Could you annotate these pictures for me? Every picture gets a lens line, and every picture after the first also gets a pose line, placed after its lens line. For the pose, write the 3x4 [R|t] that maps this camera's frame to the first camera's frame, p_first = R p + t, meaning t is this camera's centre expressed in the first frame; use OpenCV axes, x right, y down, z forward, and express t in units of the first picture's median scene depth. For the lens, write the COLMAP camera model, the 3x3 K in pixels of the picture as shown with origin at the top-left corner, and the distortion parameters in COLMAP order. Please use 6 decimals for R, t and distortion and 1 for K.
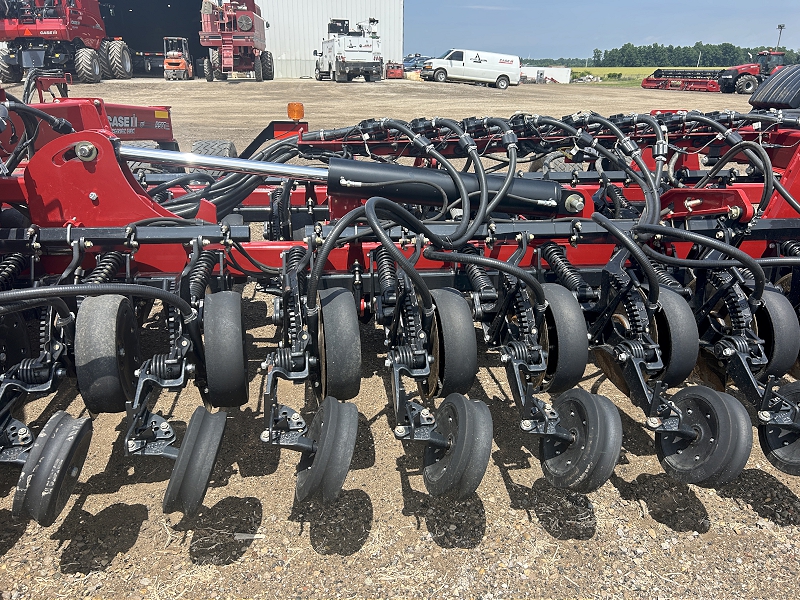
lens RADIAL K [[601.8, 0, 391.4], [0, 601.8, 306.4], [0, 0, 1]] dist [0.025327, -0.022657]
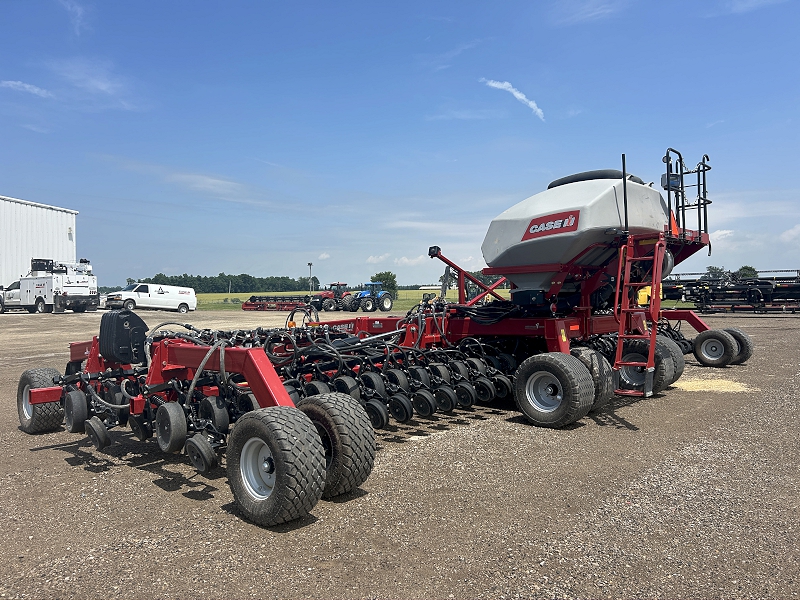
lens RADIAL K [[601.8, 0, 411.1], [0, 601.8, 282.3], [0, 0, 1]] dist [0.025327, -0.022657]
pose [[0.733626, -0.007443, 0.679512, -0.296682], [0.268475, 0.921768, -0.279759, 0.028609], [-0.624270, 0.387671, 0.678232, -0.093075]]
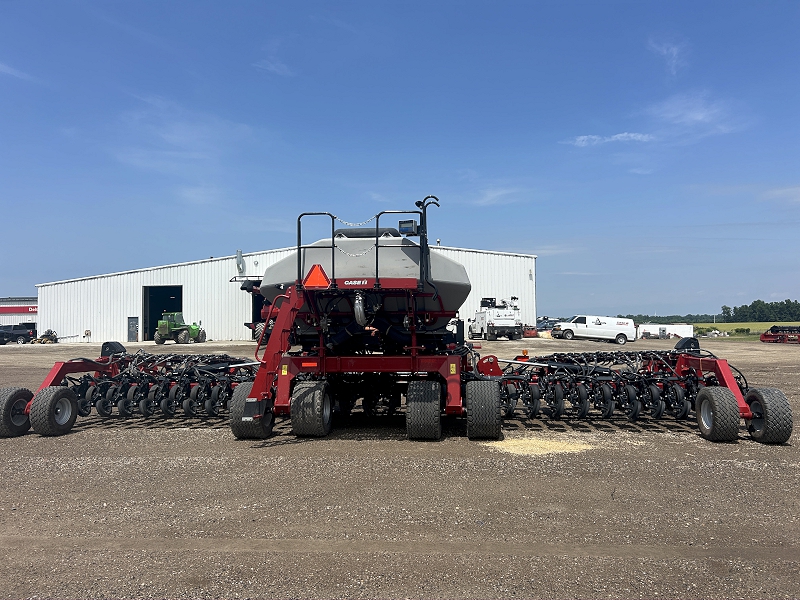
lens RADIAL K [[601.8, 0, 401.6], [0, 601.8, 300.3], [0, 0, 1]] dist [0.025327, -0.022657]
pose [[0.981848, -0.026839, -0.187759, -0.021722], [-0.052246, 0.913367, -0.403772, 0.078098], [0.182330, 0.406253, 0.895385, -0.218303]]
